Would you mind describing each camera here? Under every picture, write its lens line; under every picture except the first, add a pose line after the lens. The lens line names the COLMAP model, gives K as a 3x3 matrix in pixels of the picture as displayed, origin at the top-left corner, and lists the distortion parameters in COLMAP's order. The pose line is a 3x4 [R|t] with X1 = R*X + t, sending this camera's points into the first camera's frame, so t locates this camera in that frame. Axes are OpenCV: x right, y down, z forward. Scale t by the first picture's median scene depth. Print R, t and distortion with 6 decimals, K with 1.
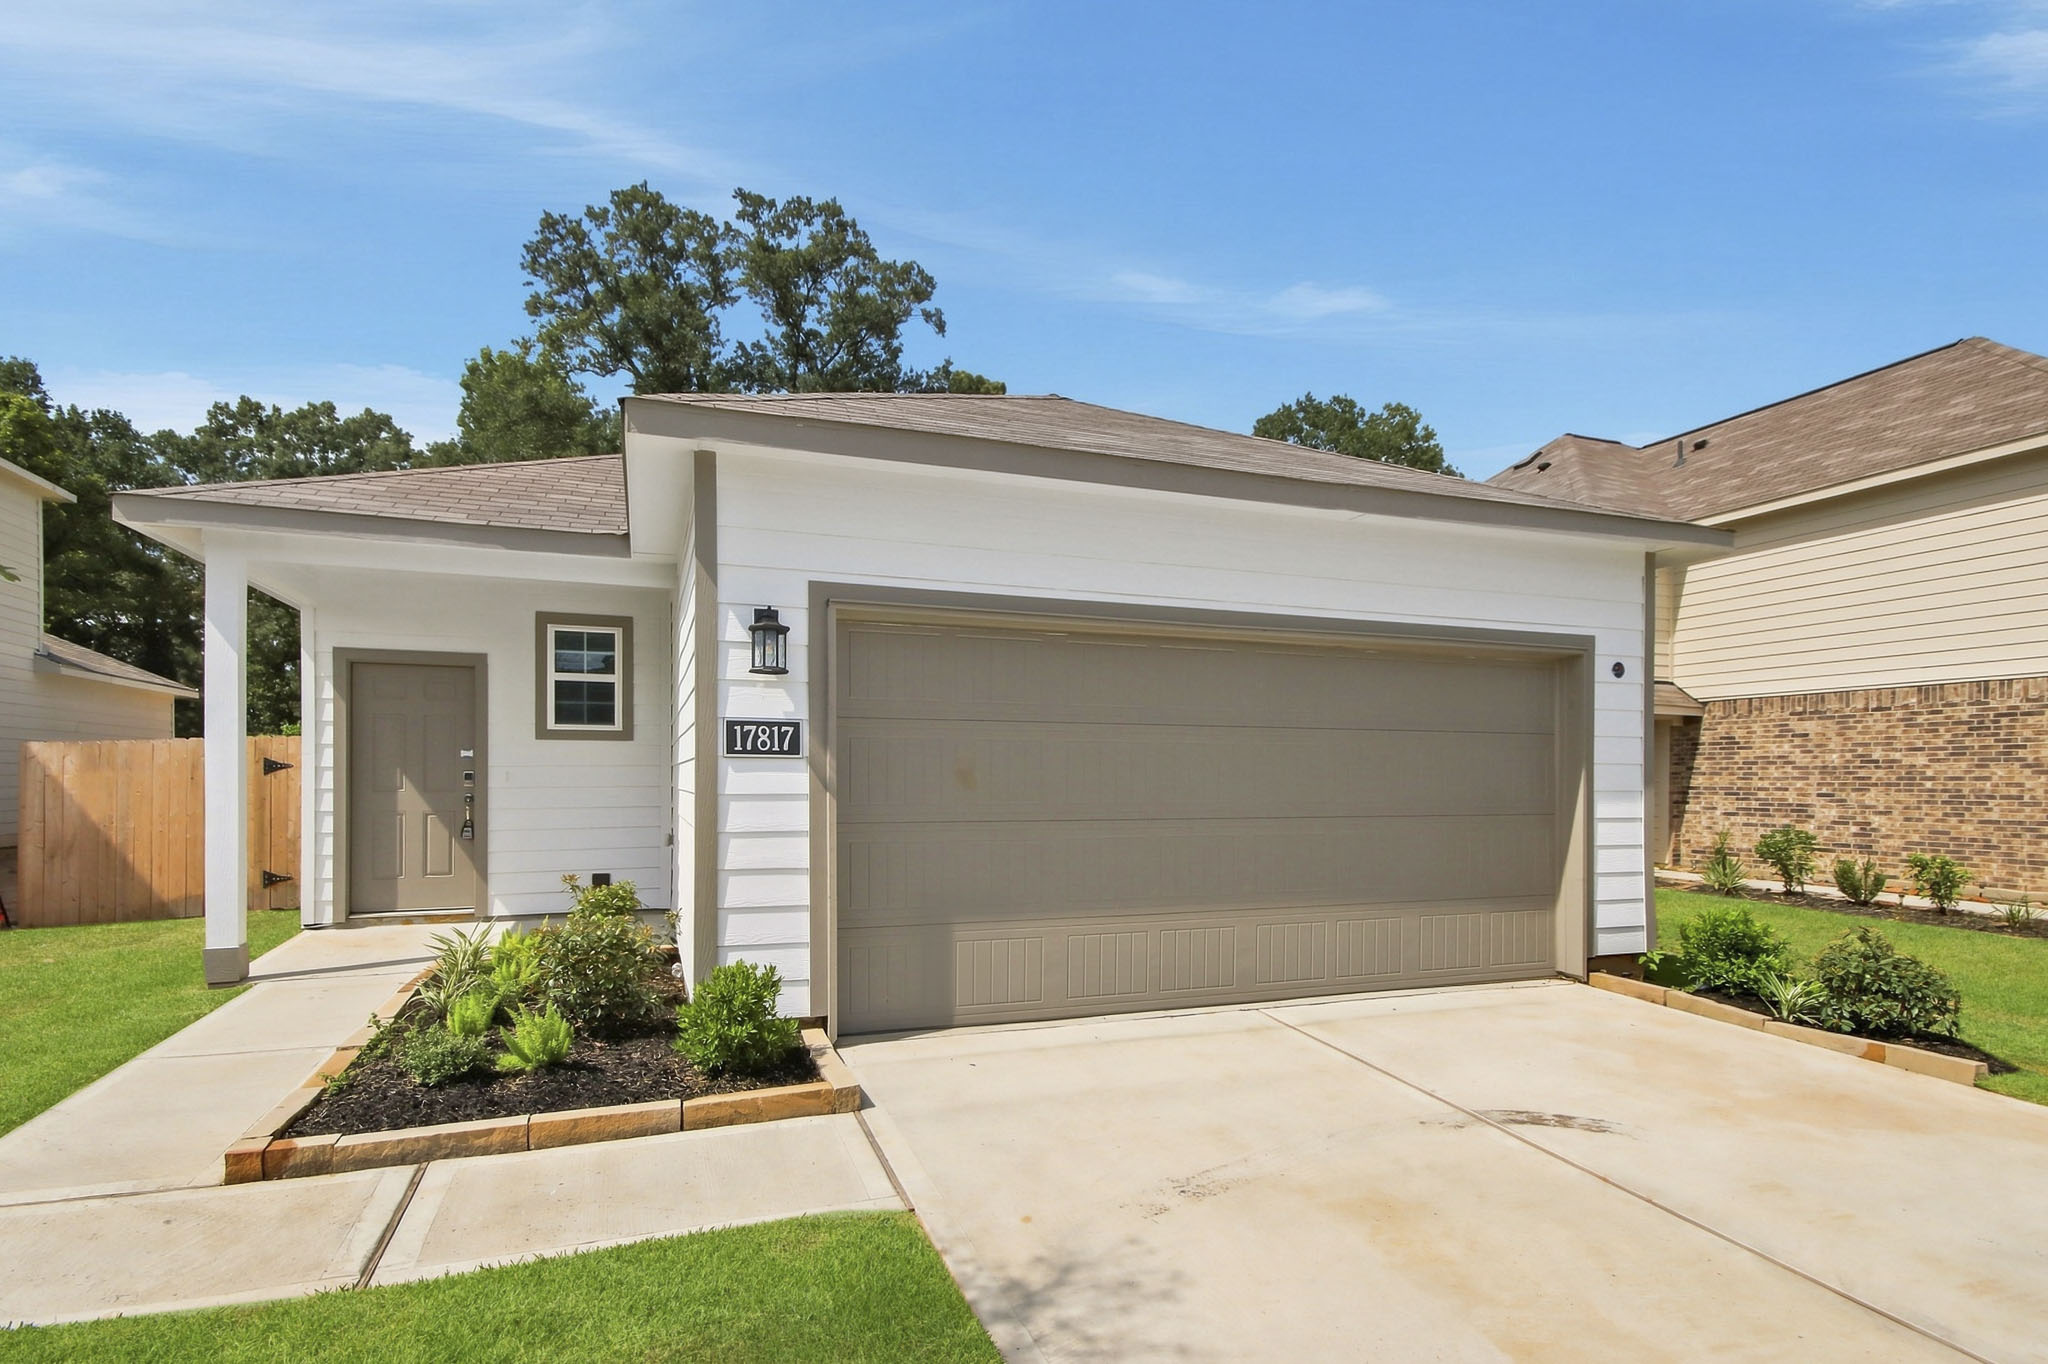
lens RADIAL K [[1019.6, 0, 1021.9], [0, 1019.6, 772.2], [0, 0, 1]] dist [0.007444, -0.000962]
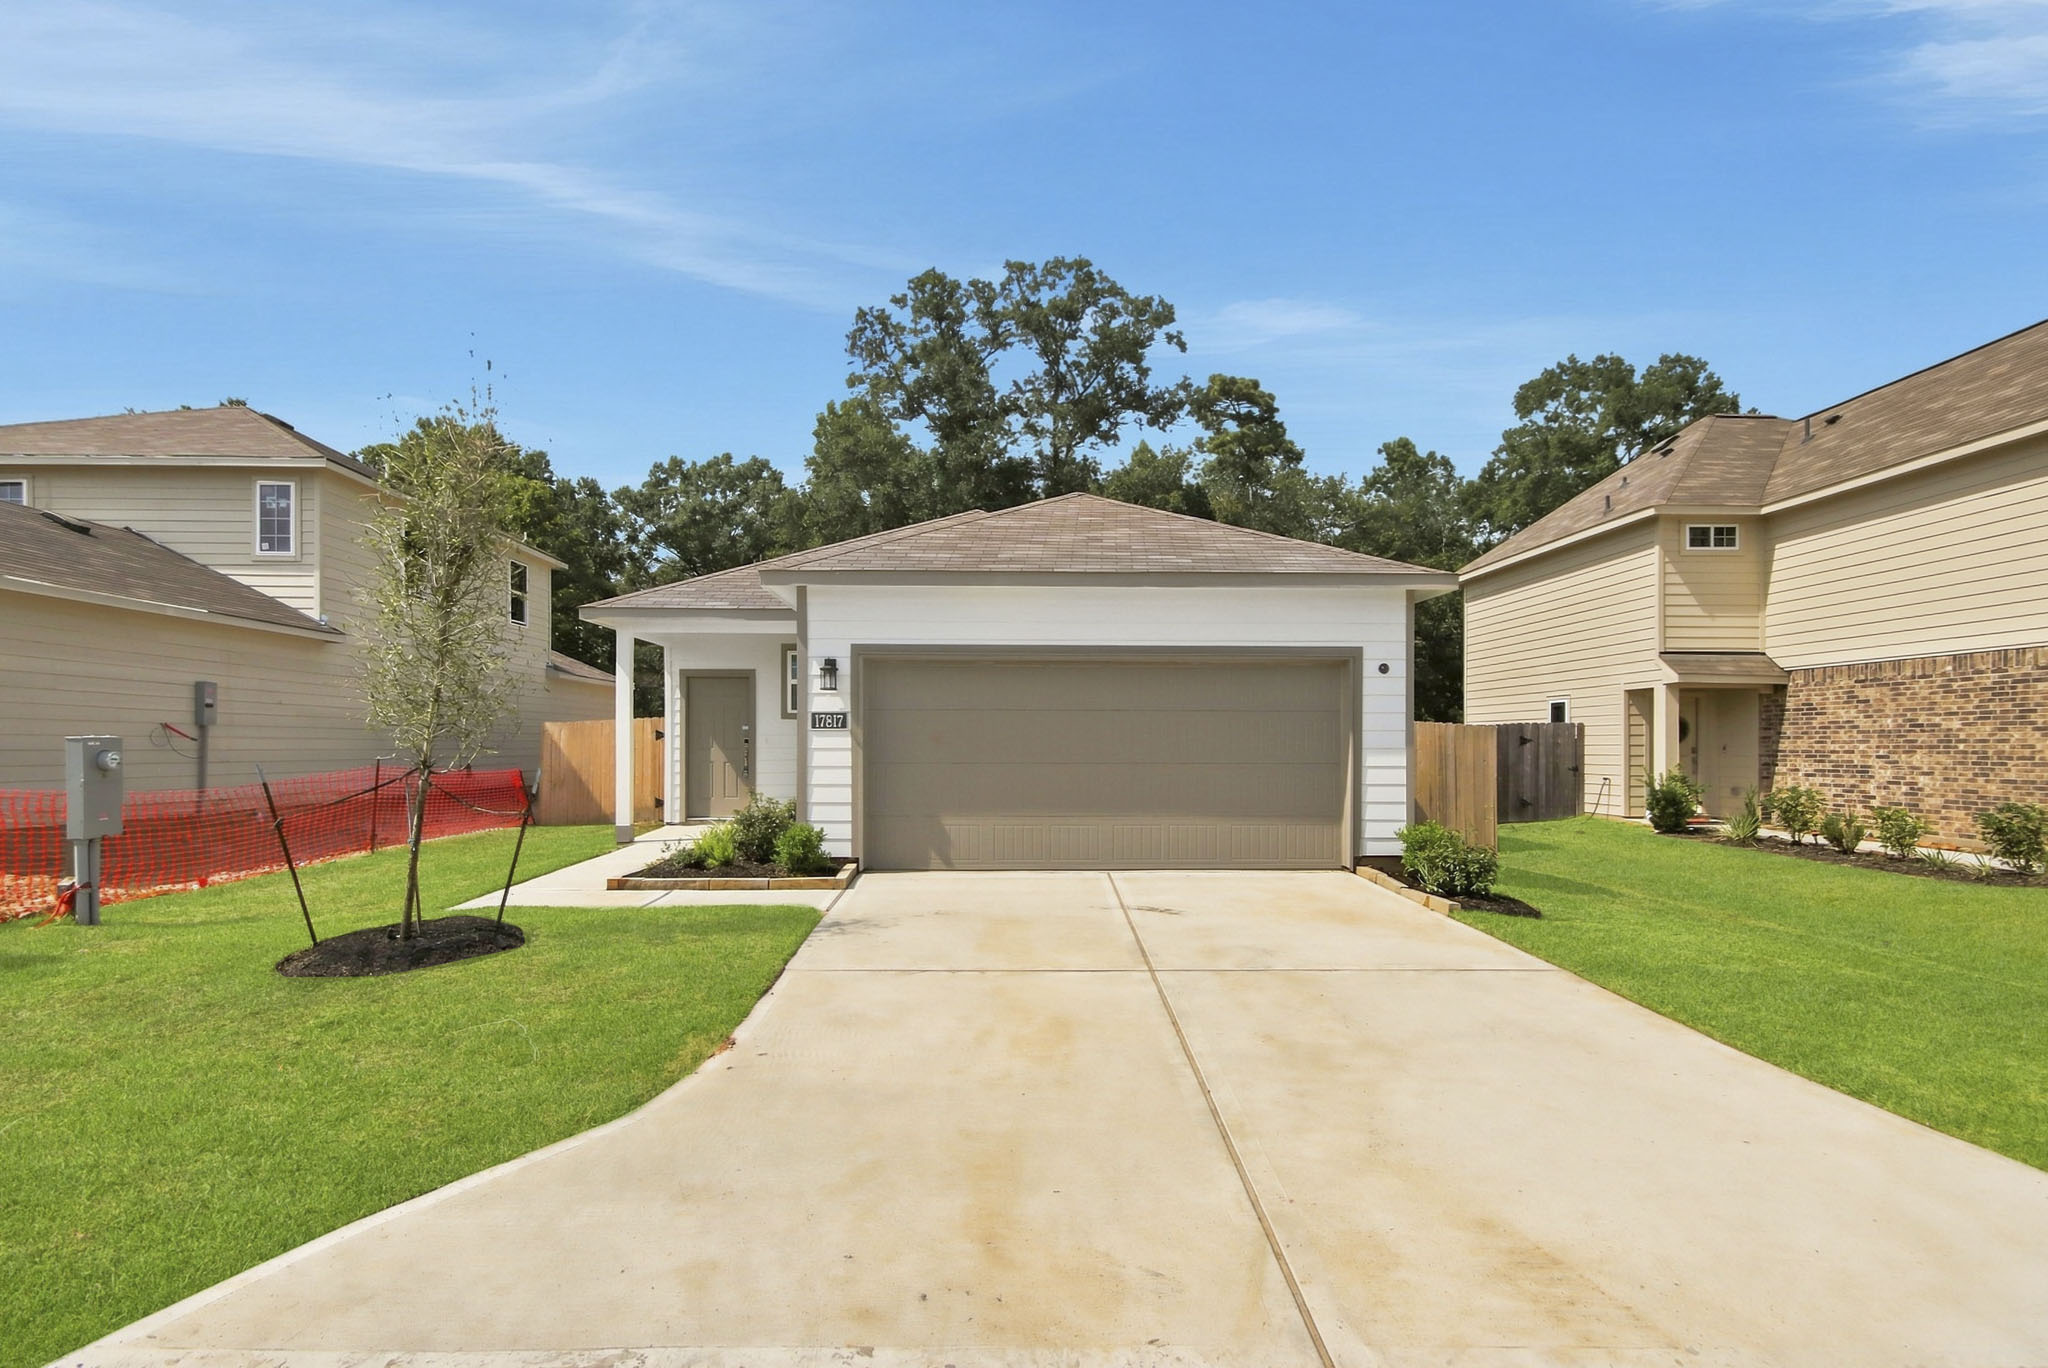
lens RADIAL K [[987.5, 0, 1023.1], [0, 987.5, 744.1], [0, 0, 1]] dist [0.001169, -0.000270]
pose [[0.950192, -0.001447, -0.311663, 0.243680], [0.002719, 0.999990, 0.003648, 0.002511], [0.311654, -0.004314, 0.950186, -0.254912]]
